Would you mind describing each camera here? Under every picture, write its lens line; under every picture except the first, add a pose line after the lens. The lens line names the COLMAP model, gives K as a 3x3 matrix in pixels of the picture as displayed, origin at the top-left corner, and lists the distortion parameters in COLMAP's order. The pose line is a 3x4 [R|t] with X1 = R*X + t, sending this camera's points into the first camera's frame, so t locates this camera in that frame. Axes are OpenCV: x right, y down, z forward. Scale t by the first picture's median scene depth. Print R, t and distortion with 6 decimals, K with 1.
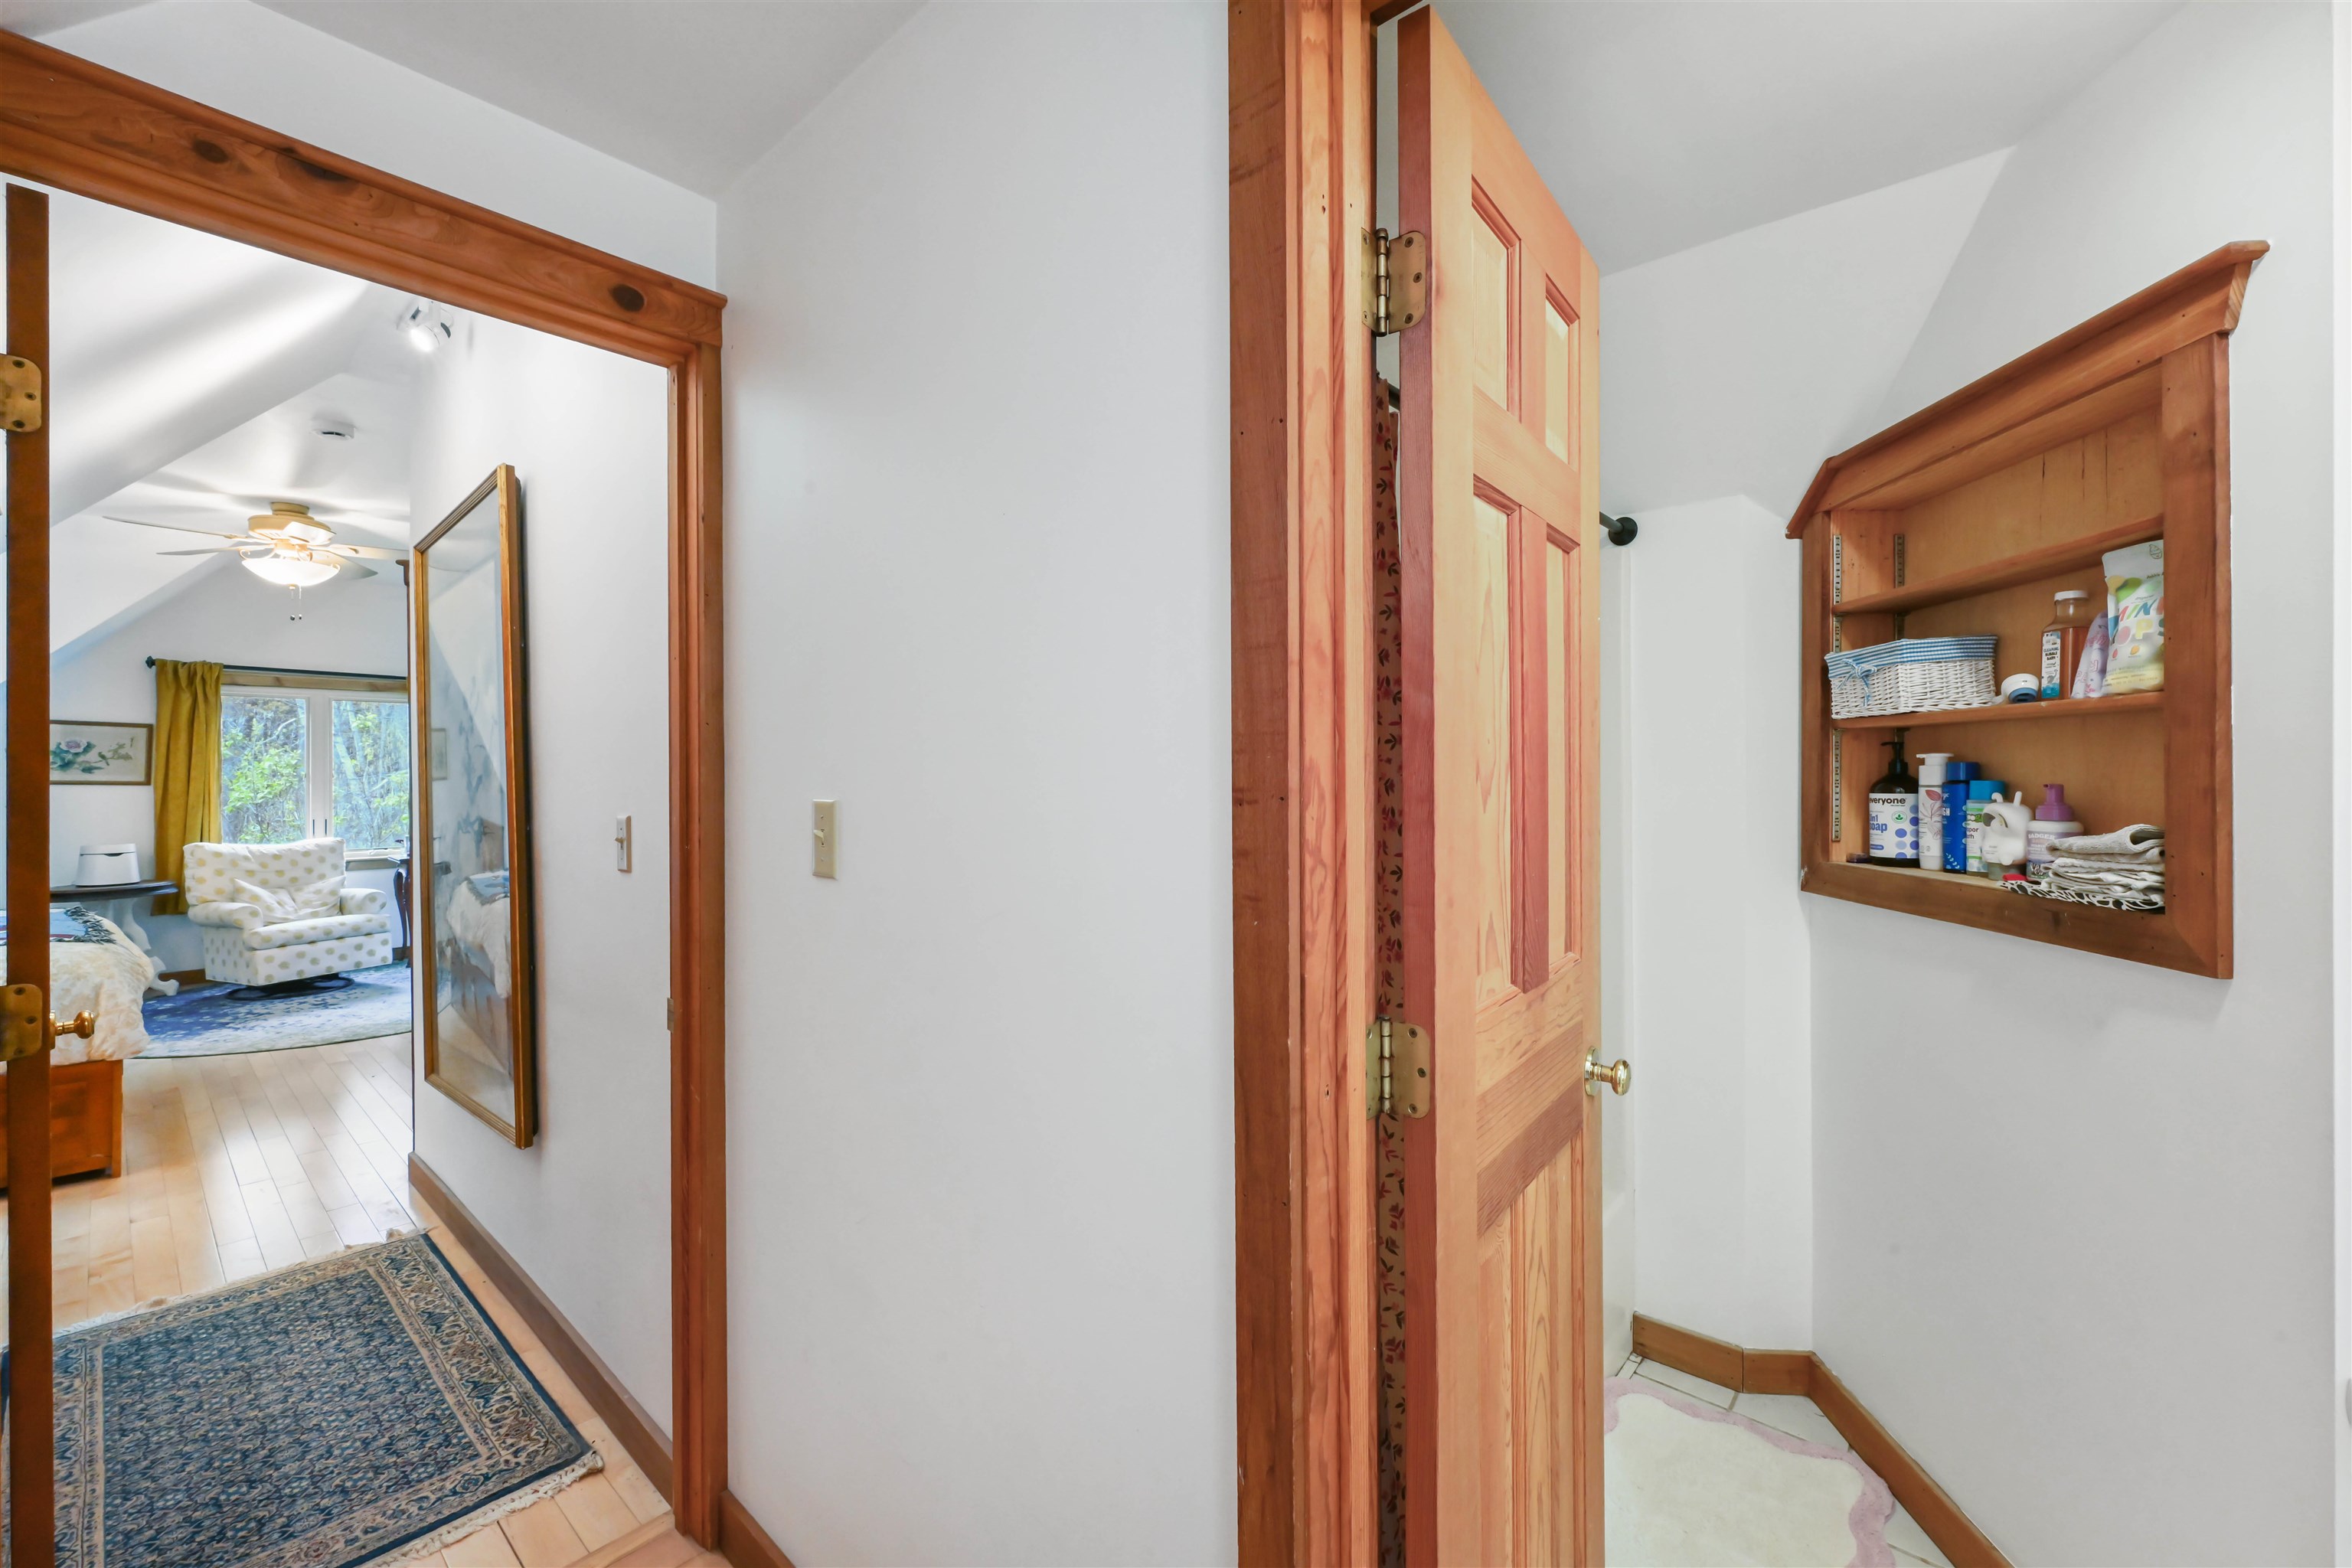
lens RADIAL K [[953.3, 0, 1142.8], [0, 953.3, 777.9], [0, 0, 1]] dist [-0.000153, 0.000157]
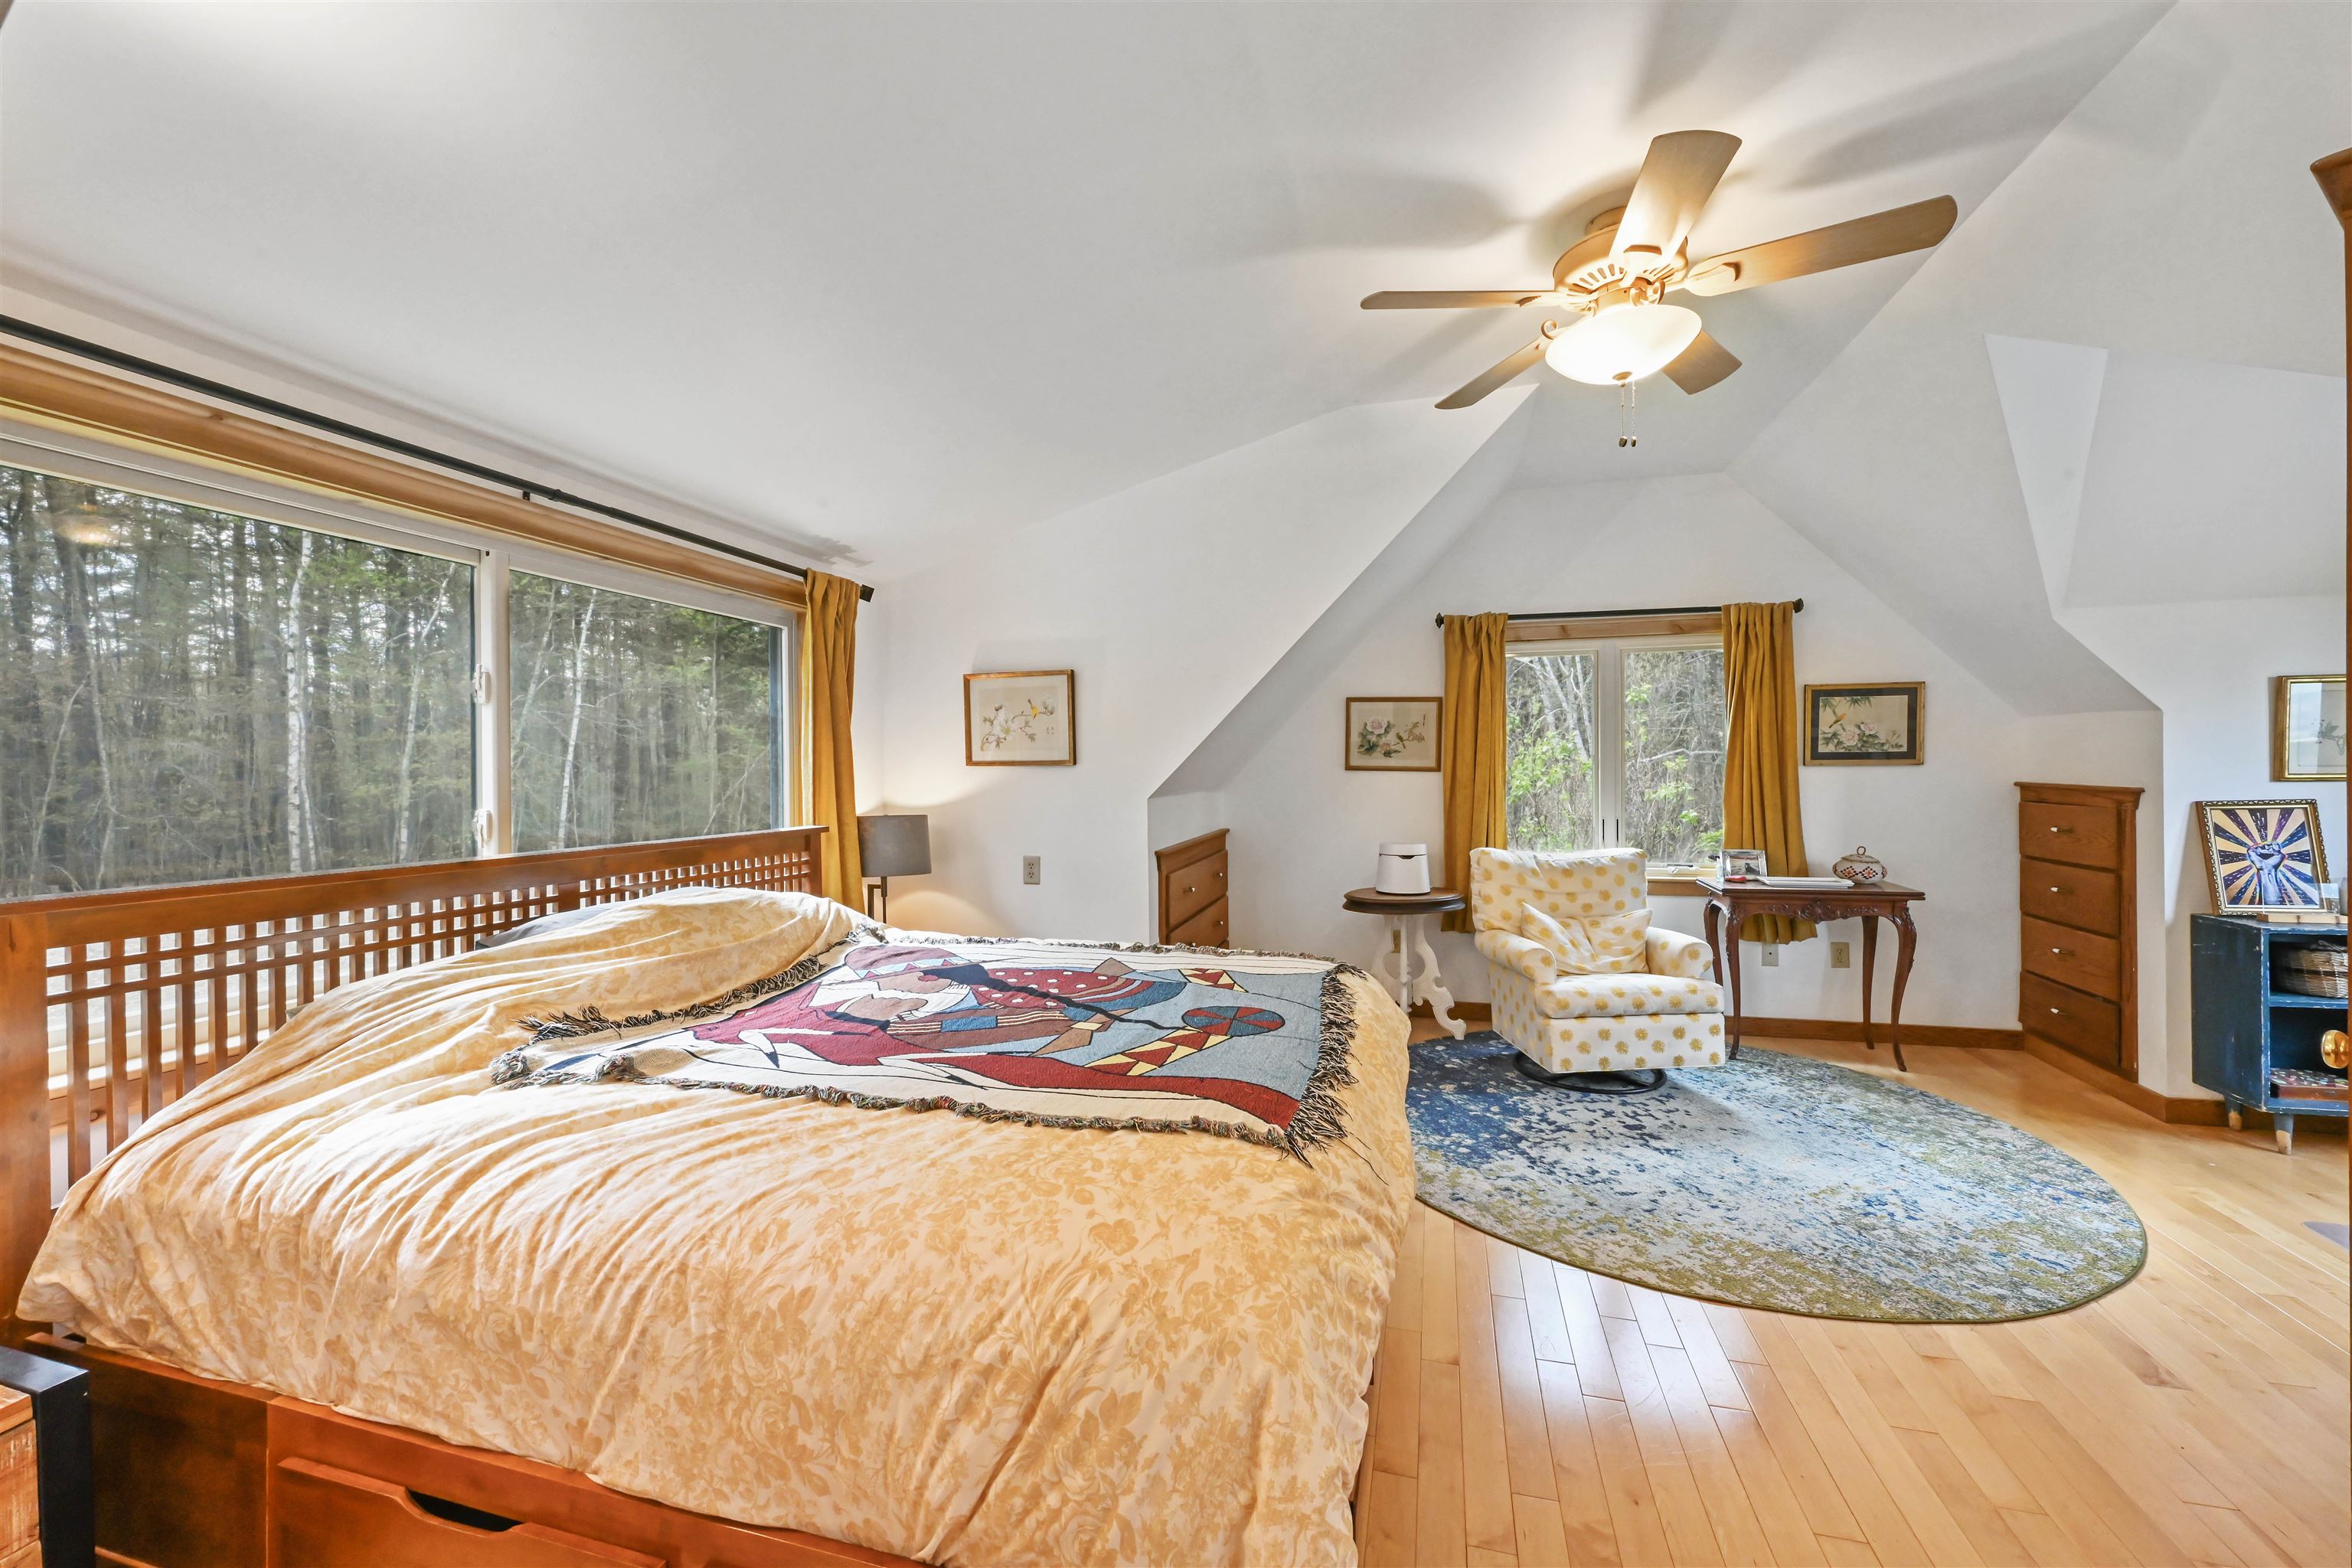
lens RADIAL K [[929.2, 0, 1179.7], [0, 929.2, 769.8], [0, 0, 1]] dist [0.000033, 0.000719]
pose [[0.457669, -0.001999, -0.889120, -0.434759], [0.004055, 0.999992, -0.000161, 0.005284], [0.889113, -0.003531, 0.457674, 0.436465]]
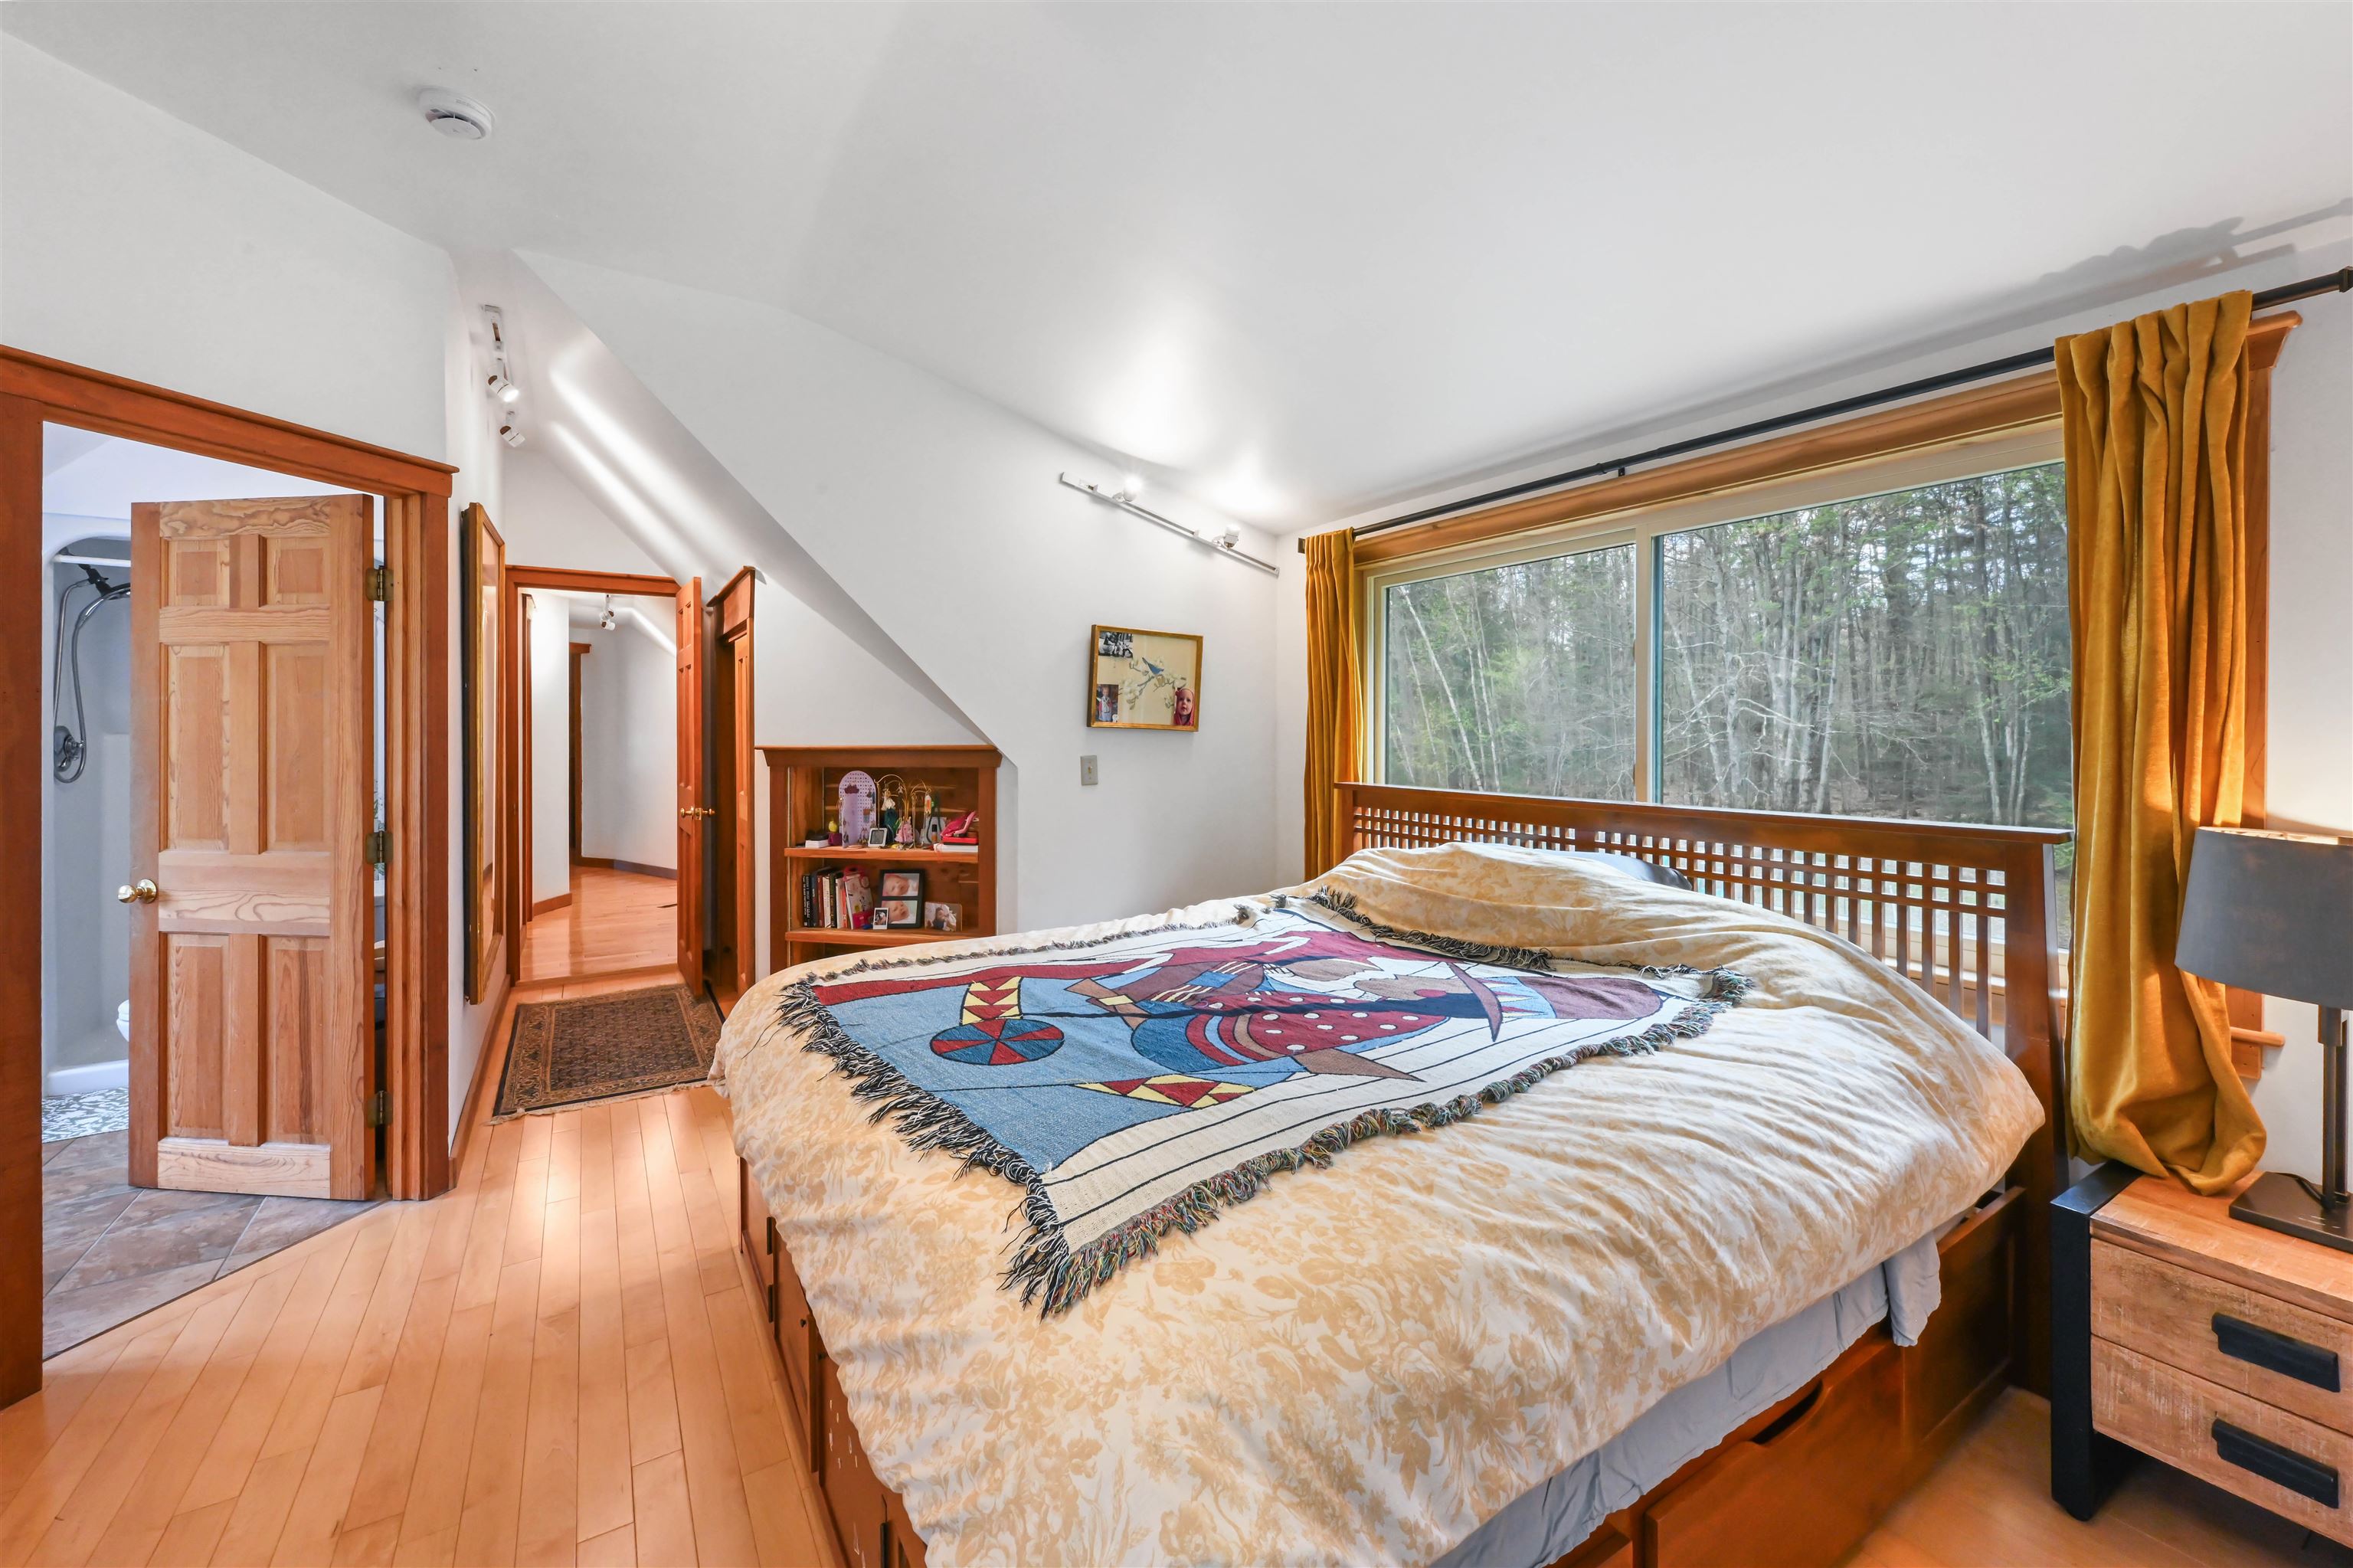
lens RADIAL K [[958.8, 0, 1180.3], [0, 958.8, 740.0], [0, 0, 1]] dist [0.000236, 0.000108]
pose [[-0.965698, 0.004682, 0.259625, -0.854387], [0.007972, 0.999901, 0.011619, 0.003917], [-0.259545, 0.013290, -0.965639, 0.875503]]
